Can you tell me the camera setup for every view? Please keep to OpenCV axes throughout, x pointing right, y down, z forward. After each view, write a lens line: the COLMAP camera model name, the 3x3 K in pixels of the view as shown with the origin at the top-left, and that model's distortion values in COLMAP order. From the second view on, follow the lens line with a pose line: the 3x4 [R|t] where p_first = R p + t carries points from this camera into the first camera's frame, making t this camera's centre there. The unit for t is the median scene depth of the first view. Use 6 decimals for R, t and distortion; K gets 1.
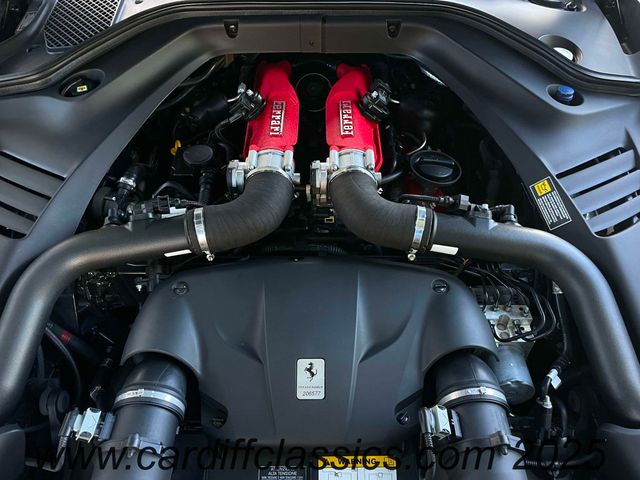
lens RADIAL K [[489.2, 0, 322.1], [0, 489.2, 236.4], [0, 0, 1]] dist [0.073270, -0.103066]
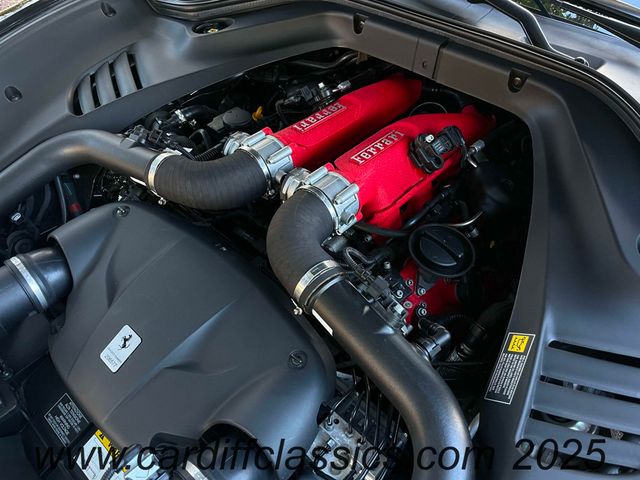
lens RADIAL K [[489.2, 0, 316.4], [0, 489.2, 231.4], [0, 0, 1]] dist [0.073270, -0.103066]
pose [[0.729725, 0.485964, -0.480979, 0.475132], [-0.506710, 0.856667, 0.096783, -0.149115], [0.459072, 0.173092, 0.871374, 0.235595]]
